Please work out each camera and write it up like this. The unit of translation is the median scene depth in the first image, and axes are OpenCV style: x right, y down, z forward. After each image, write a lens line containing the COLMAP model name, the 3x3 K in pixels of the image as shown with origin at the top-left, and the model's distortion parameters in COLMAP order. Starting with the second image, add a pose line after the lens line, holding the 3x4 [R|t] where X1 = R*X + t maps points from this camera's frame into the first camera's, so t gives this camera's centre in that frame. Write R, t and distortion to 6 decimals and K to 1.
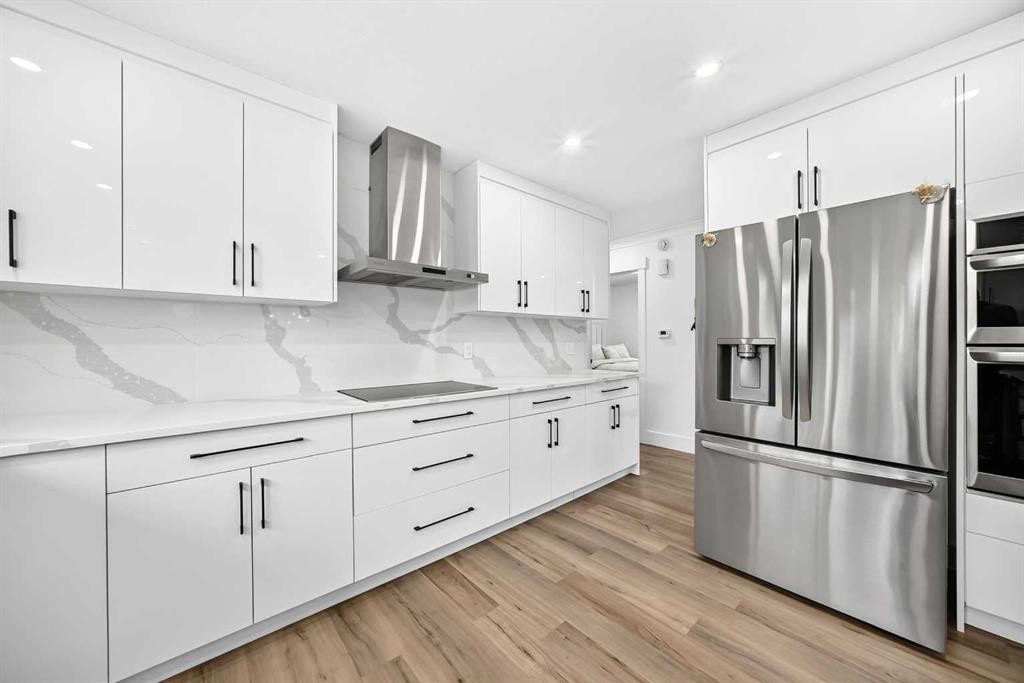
lens RADIAL K [[359.2, 0, 512.0], [0, 359.2, 341.5], [0, 0, 1]] dist [0.000385, 0.000028]
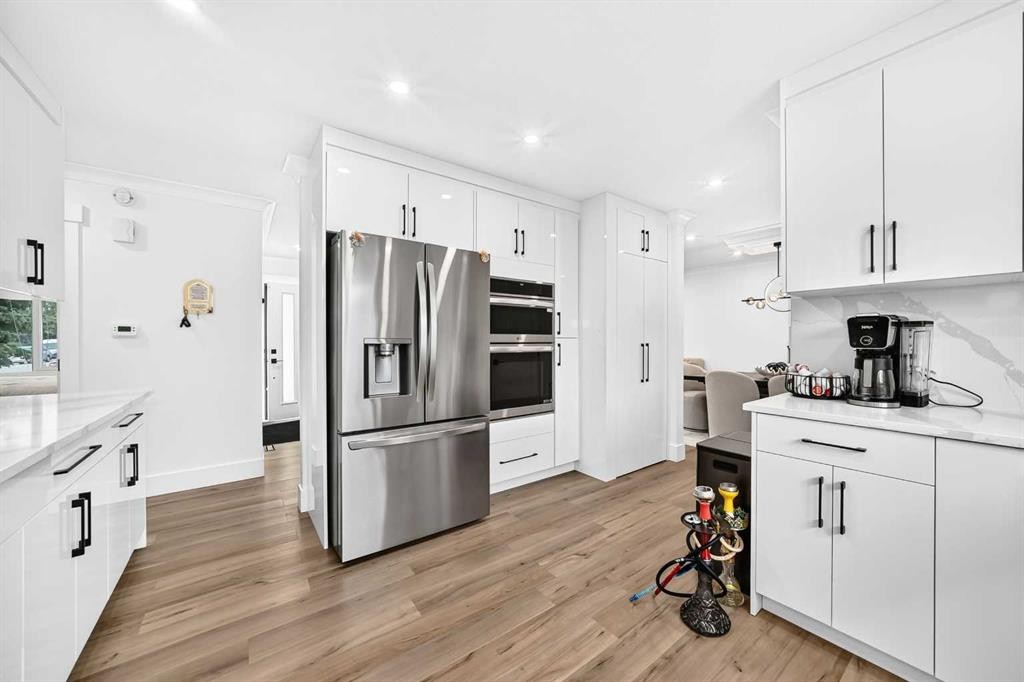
lens RADIAL K [[385.0, 0, 512.0], [0, 385.0, 341.0], [0, 0, 1]] dist [-0.012478, 0.000127]
pose [[0.091126, 0.003700, 0.995833, -0.531811], [0.001394, 0.999992, -0.003843, 0.005088], [-0.995838, 0.001739, 0.091120, 0.535770]]
